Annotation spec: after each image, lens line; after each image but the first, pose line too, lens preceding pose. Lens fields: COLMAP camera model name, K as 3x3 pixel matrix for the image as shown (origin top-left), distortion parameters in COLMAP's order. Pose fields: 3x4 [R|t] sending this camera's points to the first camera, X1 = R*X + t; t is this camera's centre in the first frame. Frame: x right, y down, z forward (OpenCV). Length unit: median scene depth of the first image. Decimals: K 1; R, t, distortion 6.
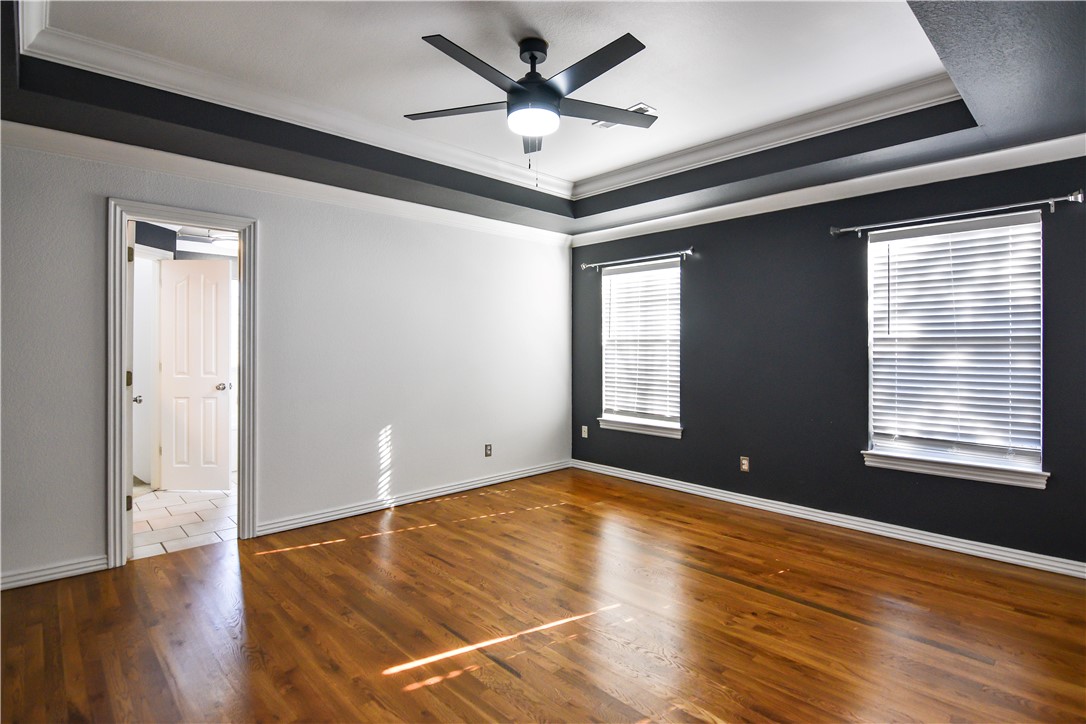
lens RADIAL K [[538.7, 0, 539.5], [0, 538.7, 356.7], [0, 0, 1]] dist [-0.007303, -0.005824]
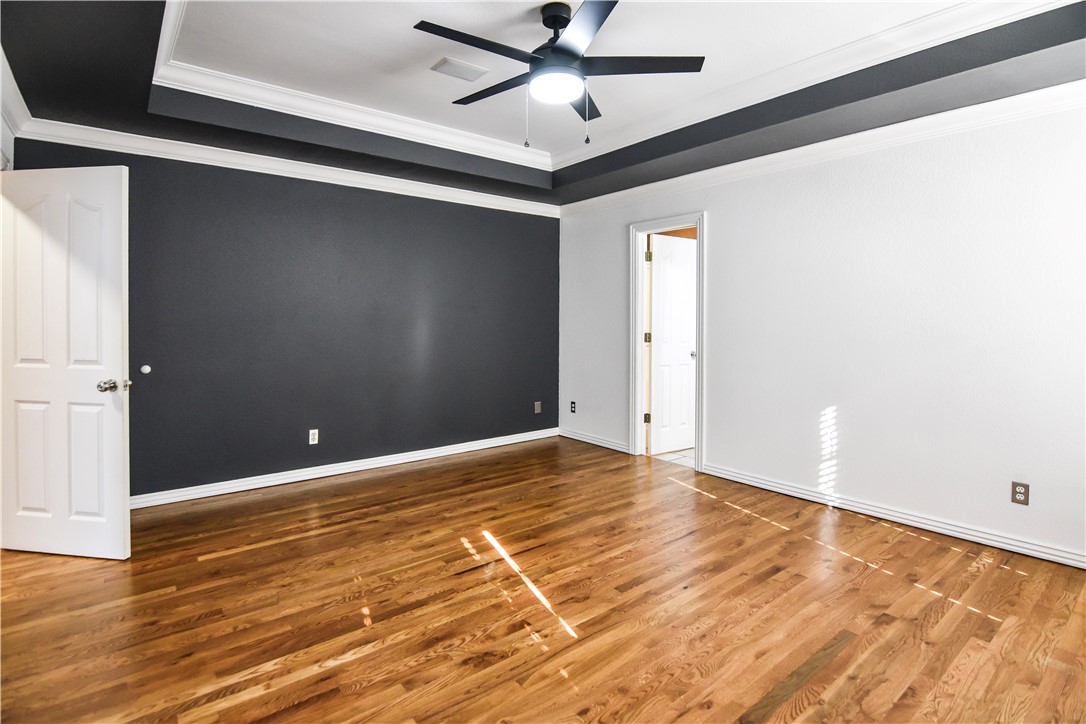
lens RADIAL K [[538.7, 0, 538.9], [0, 538.7, 360.8], [0, 0, 1]] dist [-0.007303, -0.005824]
pose [[-0.075102, 0.078546, -0.994078, 0.649732], [-0.021586, 0.996531, 0.080371, 0.007467], [0.996942, 0.027495, -0.073146, 0.731725]]
